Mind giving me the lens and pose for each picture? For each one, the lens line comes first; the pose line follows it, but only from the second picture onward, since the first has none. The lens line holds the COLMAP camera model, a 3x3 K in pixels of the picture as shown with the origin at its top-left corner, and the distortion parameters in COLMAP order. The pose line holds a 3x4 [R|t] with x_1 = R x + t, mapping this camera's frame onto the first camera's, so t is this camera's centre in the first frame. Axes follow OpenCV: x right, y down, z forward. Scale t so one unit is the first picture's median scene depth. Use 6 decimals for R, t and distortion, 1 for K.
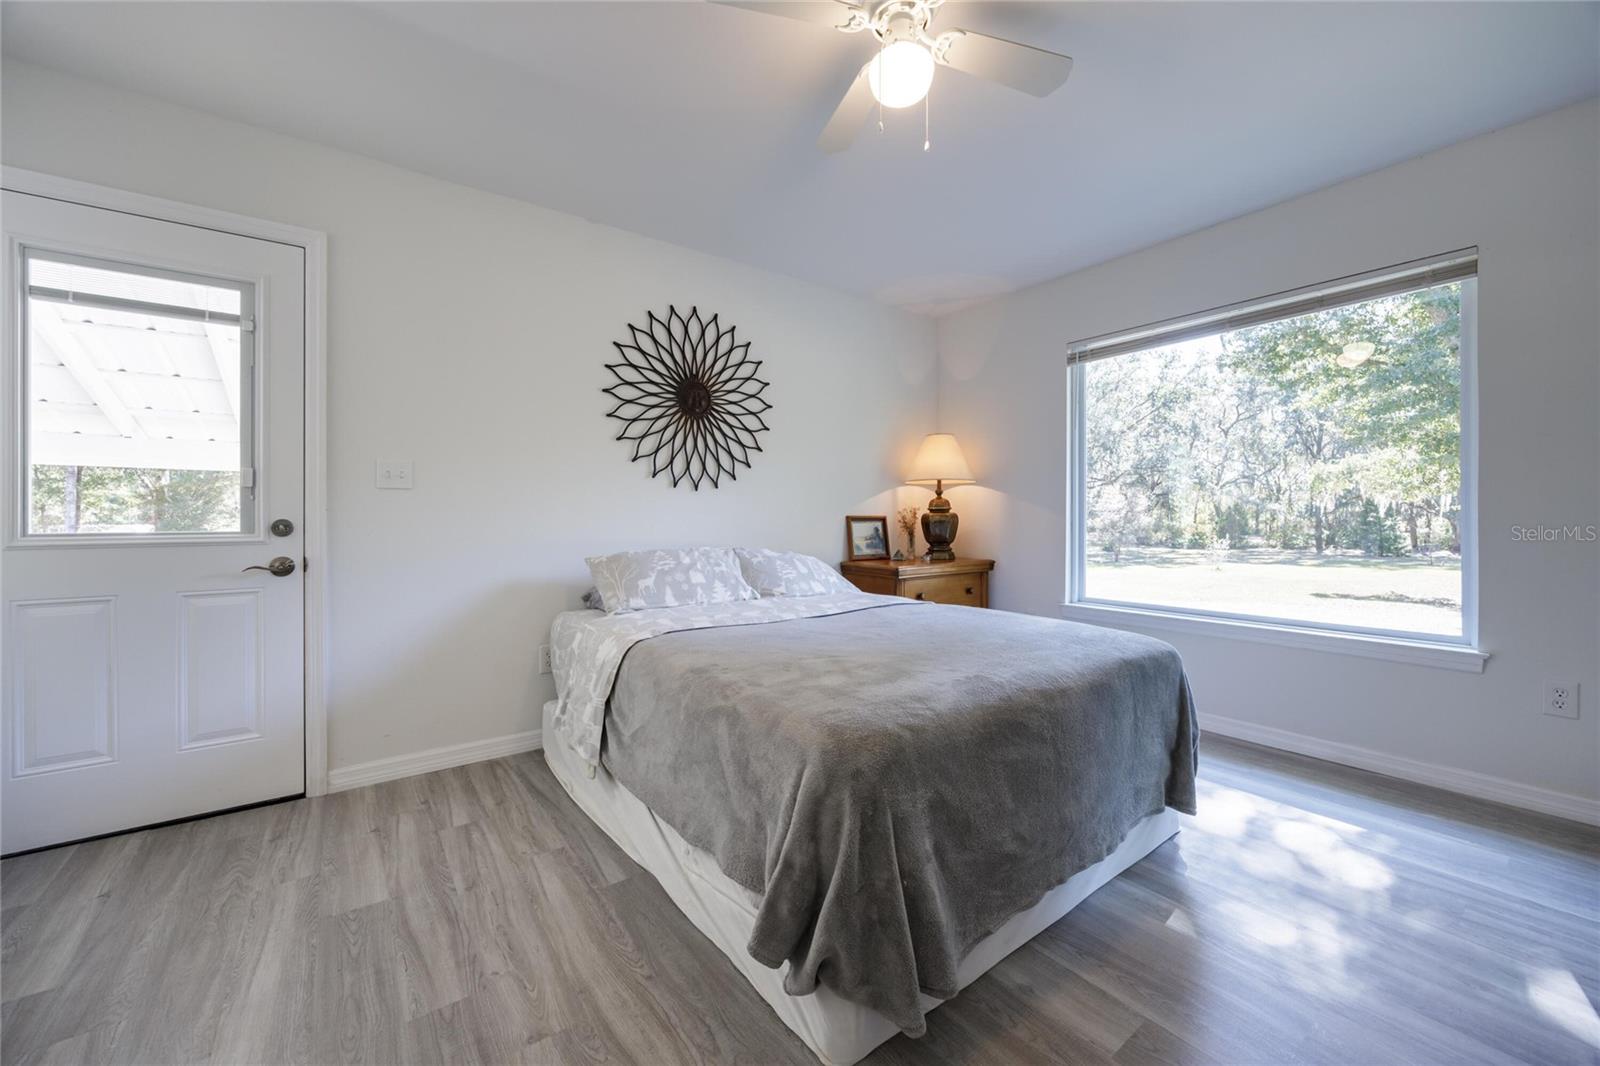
lens RADIAL K [[625.3, 0, 807.0], [0, 625.3, 521.1], [0, 0, 1]] dist [-0.000555, -0.000285]
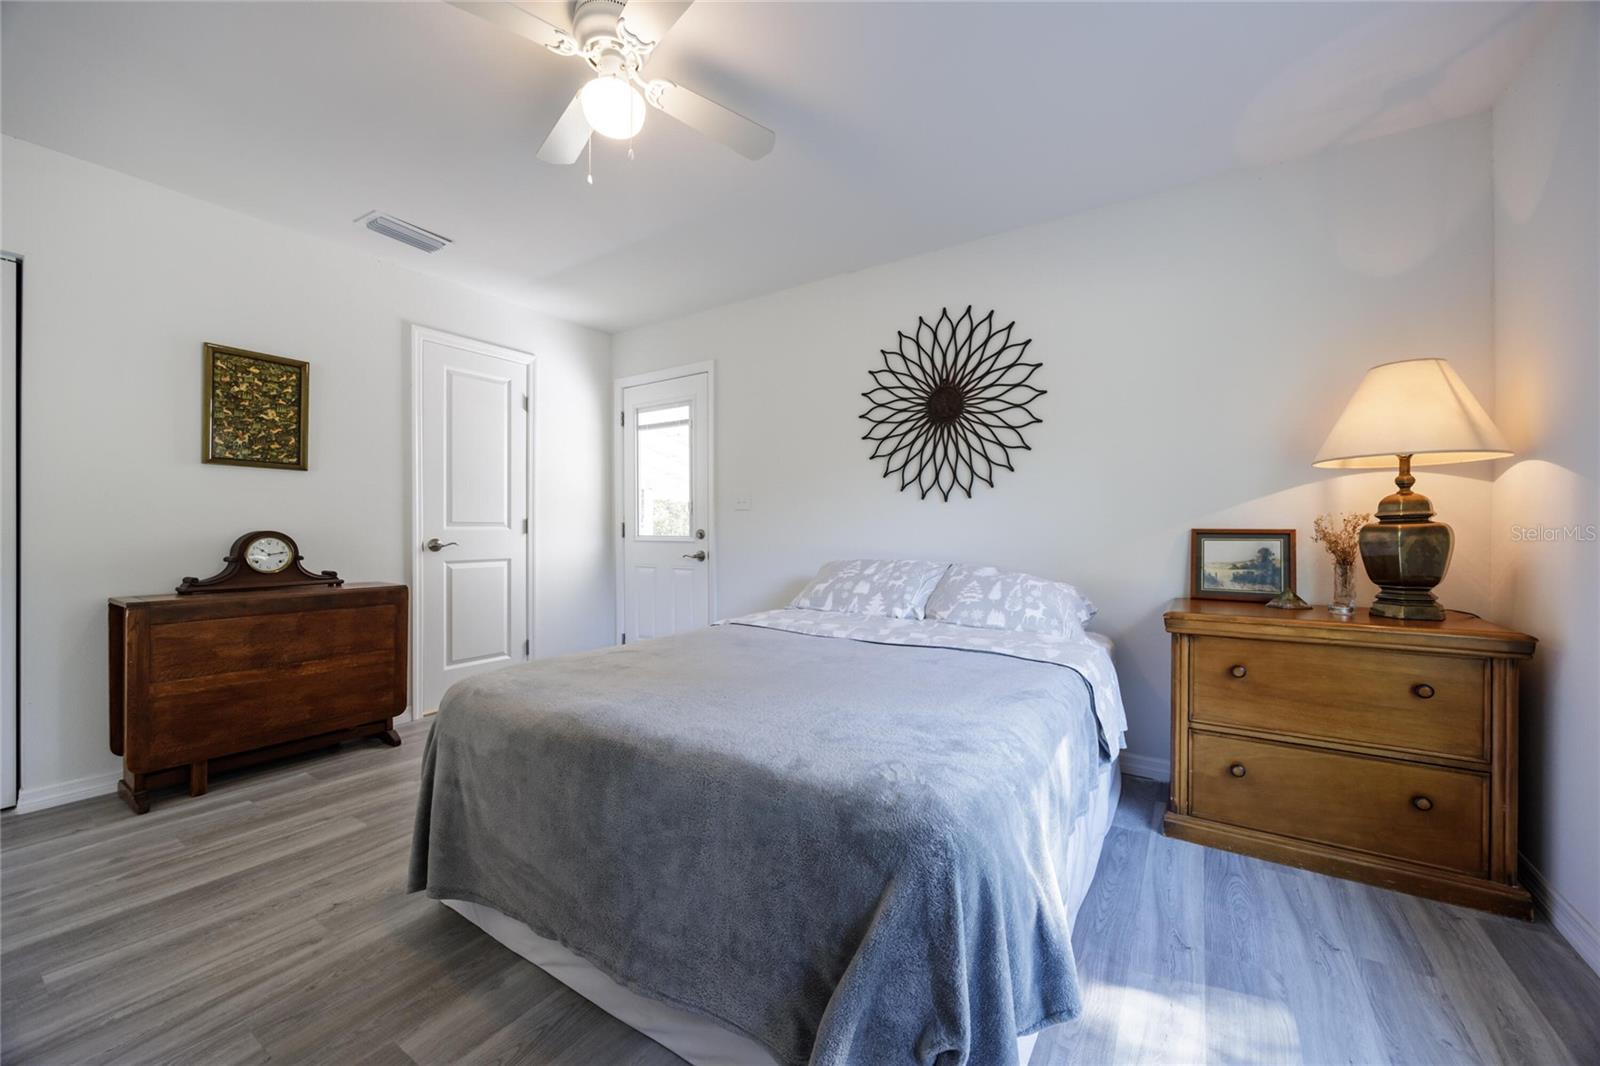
lens RADIAL K [[625.3, 0, 799.1], [0, 625.3, 532.5], [0, 0, 1]] dist [-0.000555, -0.000285]
pose [[0.329093, 0.008258, -0.944262, 0.639614], [-0.010764, 0.999930, 0.004993, -0.004121], [0.944236, 0.008521, 0.329158, 0.474716]]
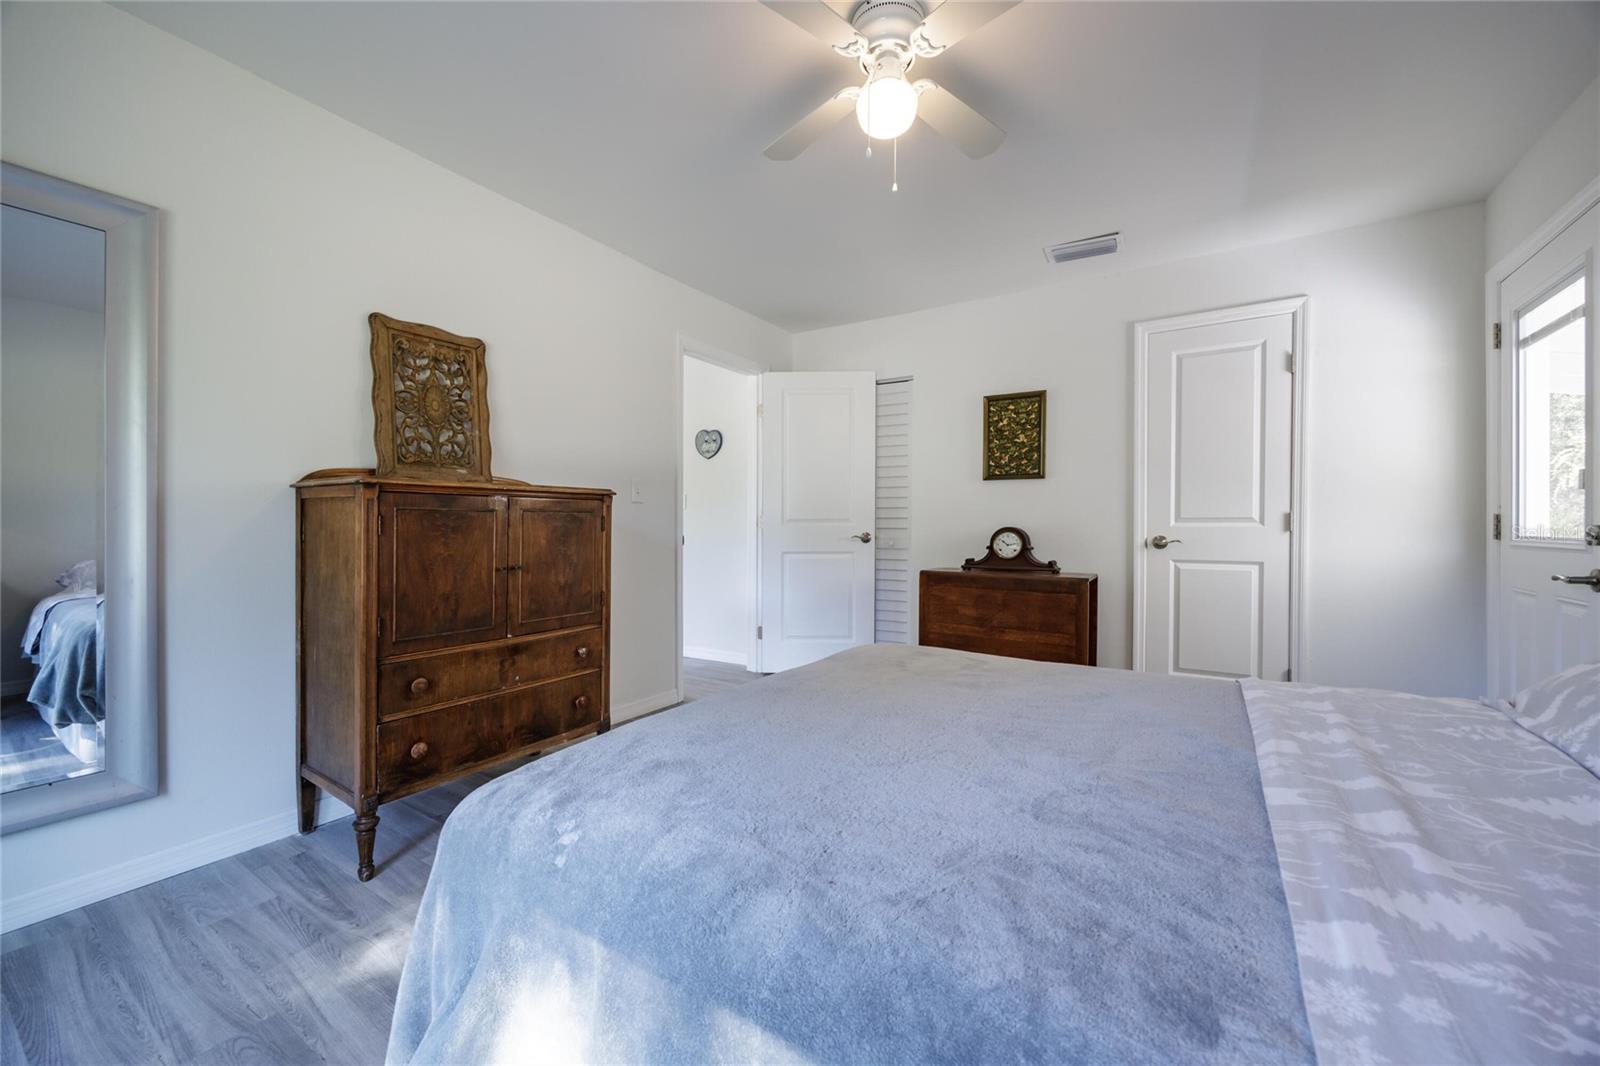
lens RADIAL K [[625.3, 0, 797.7], [0, 625.3, 525.4], [0, 0, 1]] dist [-0.000555, -0.000285]
pose [[-0.944318, 0.001947, -0.329030, 0.327709], [-0.000414, 0.999975, 0.007106, -0.005416], [0.329035, 0.006847, -0.944293, 1.011701]]
